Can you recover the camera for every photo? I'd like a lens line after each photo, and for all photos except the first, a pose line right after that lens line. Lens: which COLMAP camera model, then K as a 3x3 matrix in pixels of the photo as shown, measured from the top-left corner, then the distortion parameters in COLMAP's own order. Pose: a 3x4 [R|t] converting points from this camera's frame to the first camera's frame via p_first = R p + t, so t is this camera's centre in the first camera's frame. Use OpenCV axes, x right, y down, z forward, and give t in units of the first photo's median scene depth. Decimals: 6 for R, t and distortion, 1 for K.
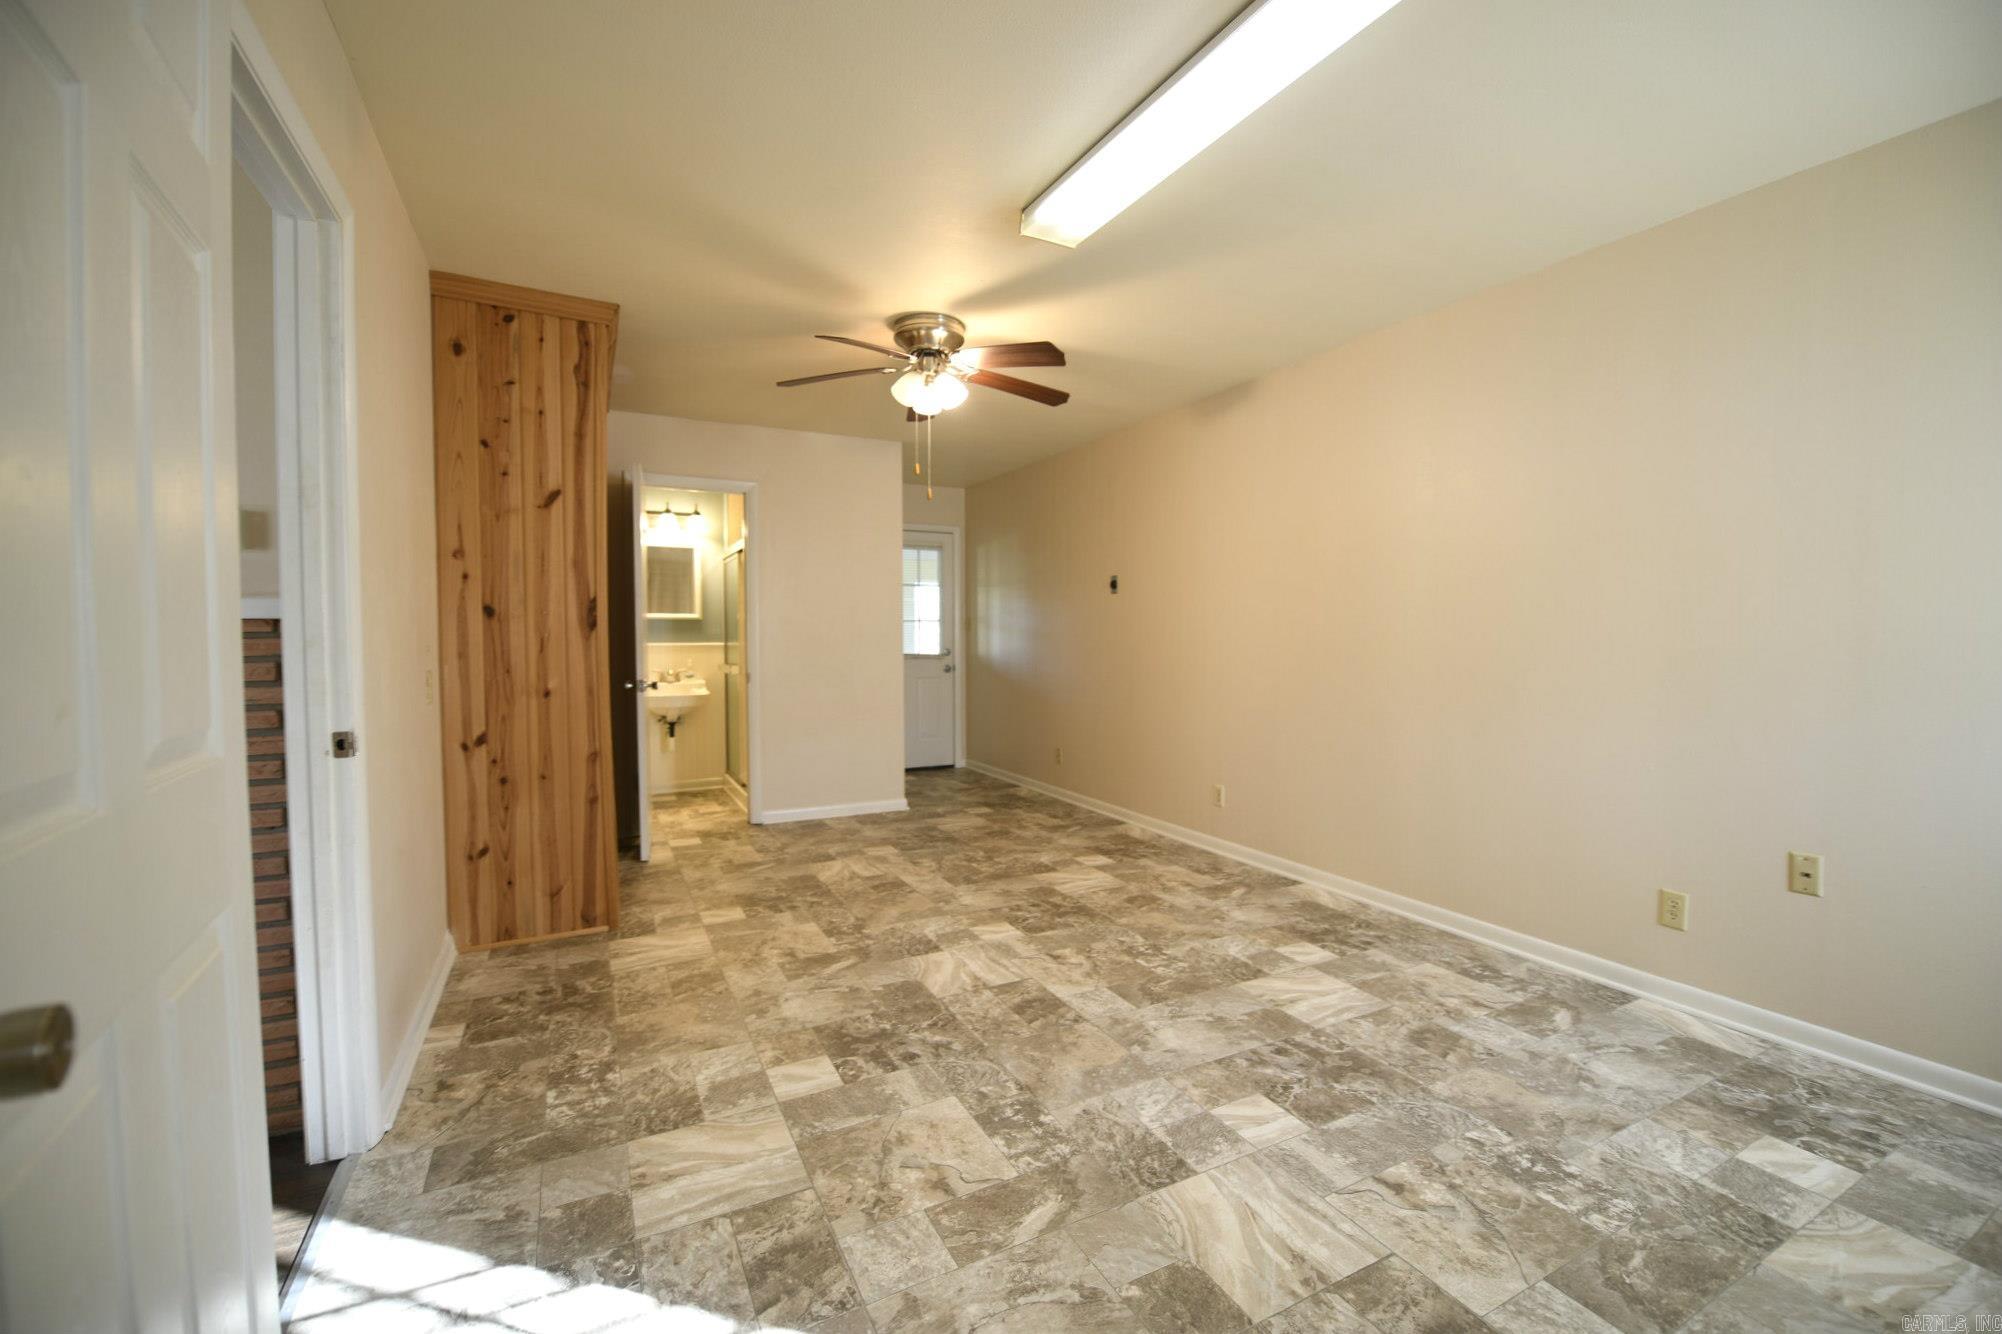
lens RADIAL K [[814.7, 0, 1001.0], [0, 814.7, 667.0], [0, 0, 1]] dist [0.037657, -0.026476]
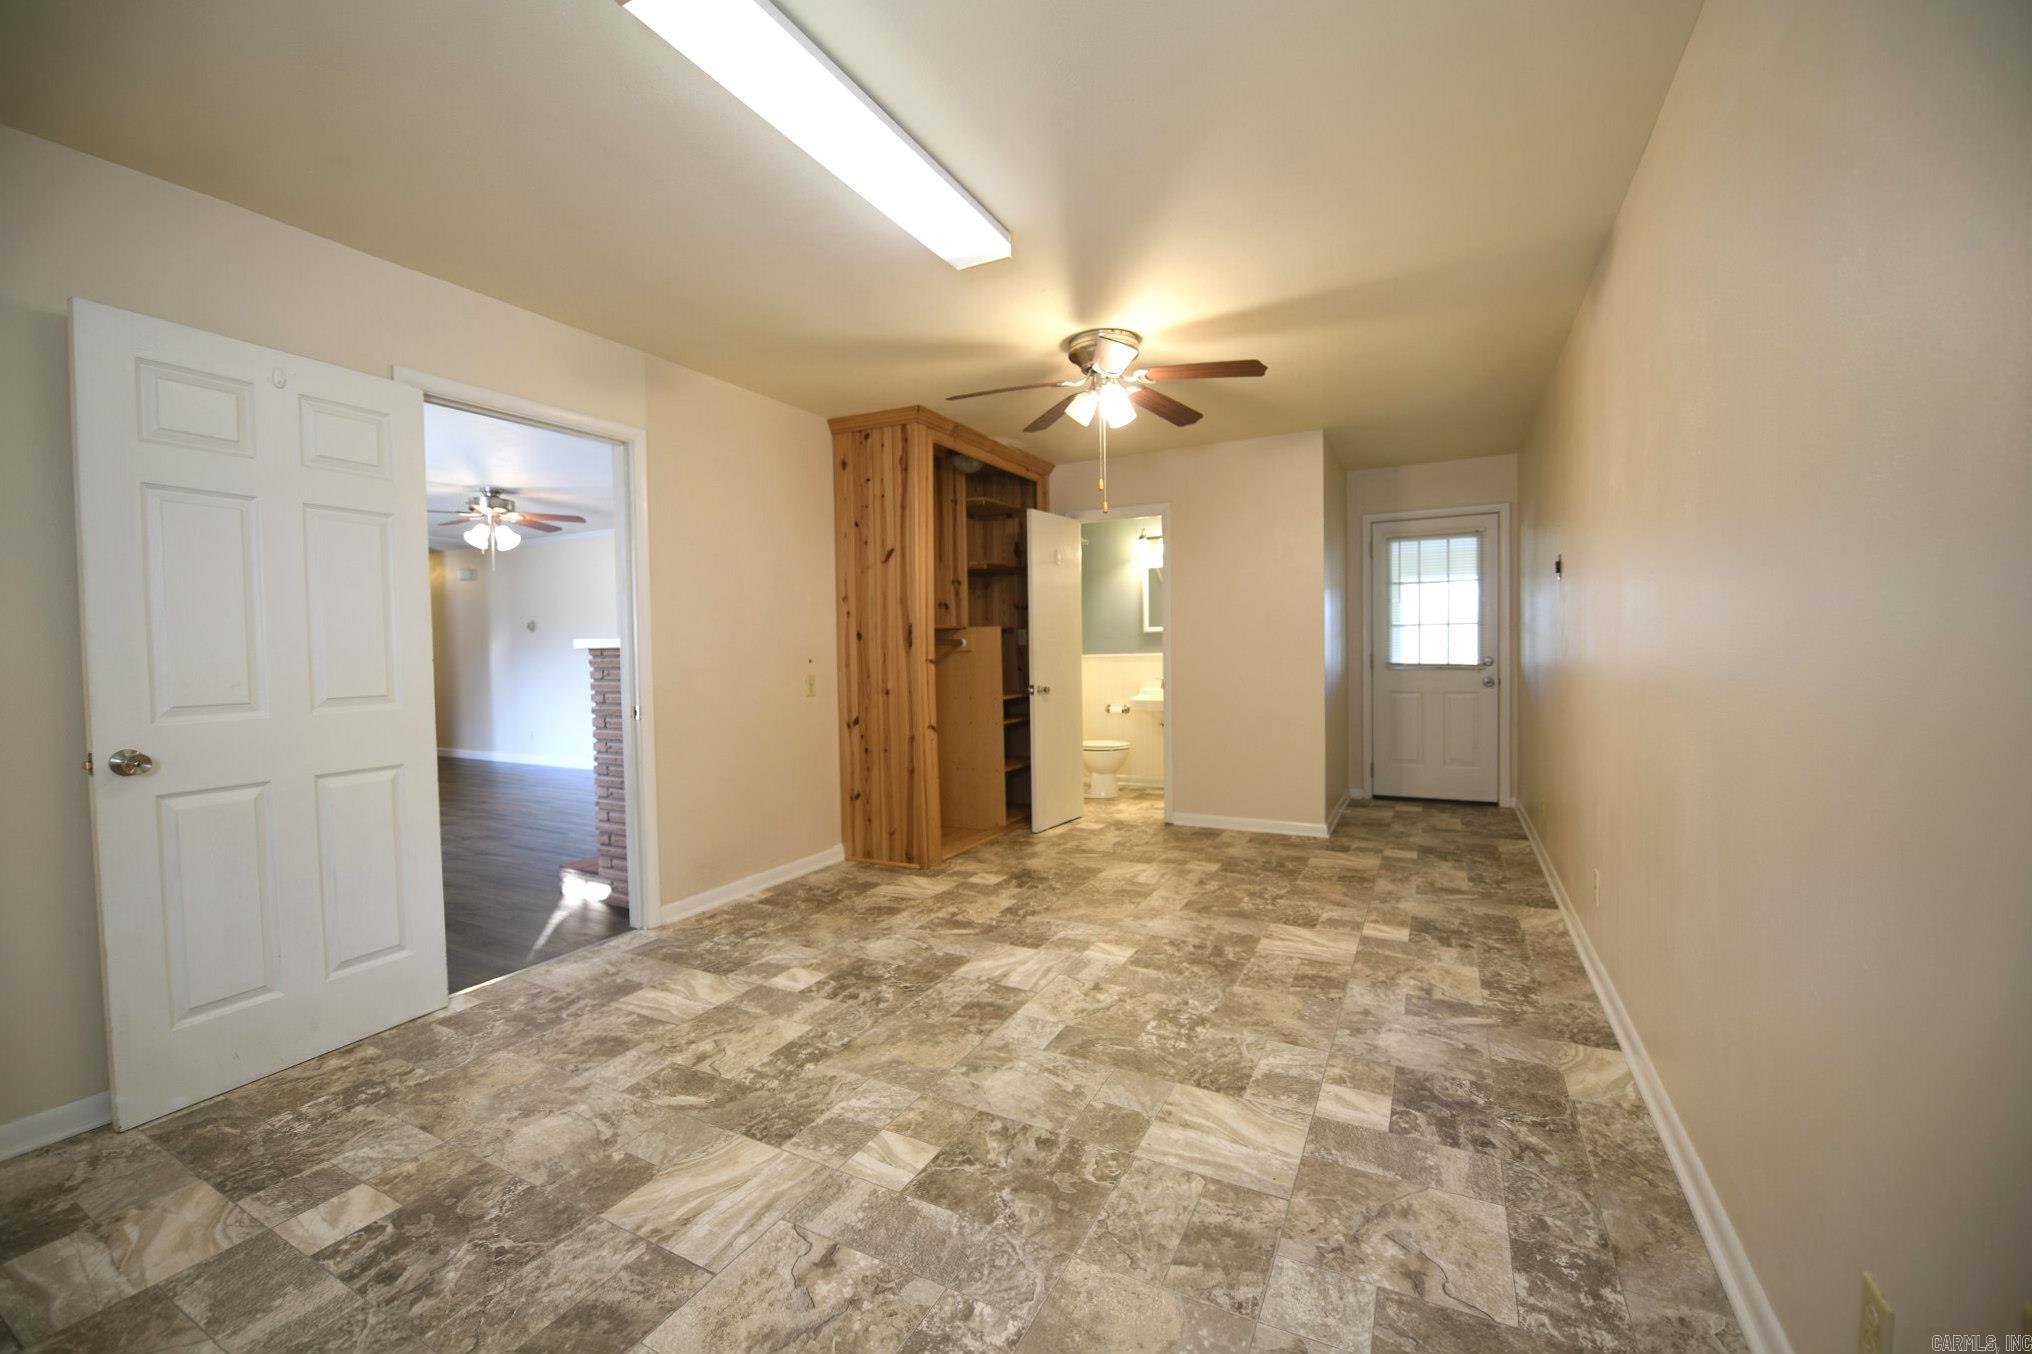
lens RADIAL K [[806.1, 0, 1016.2], [0, 806.1, 701.4], [0, 0, 1]] dist [-0.019941, -0.000279]
pose [[0.569772, 0.039416, -0.820857, 0.418009], [-0.013439, 0.999162, 0.038649, -0.005261], [0.821693, -0.010990, 0.569824, 0.221272]]
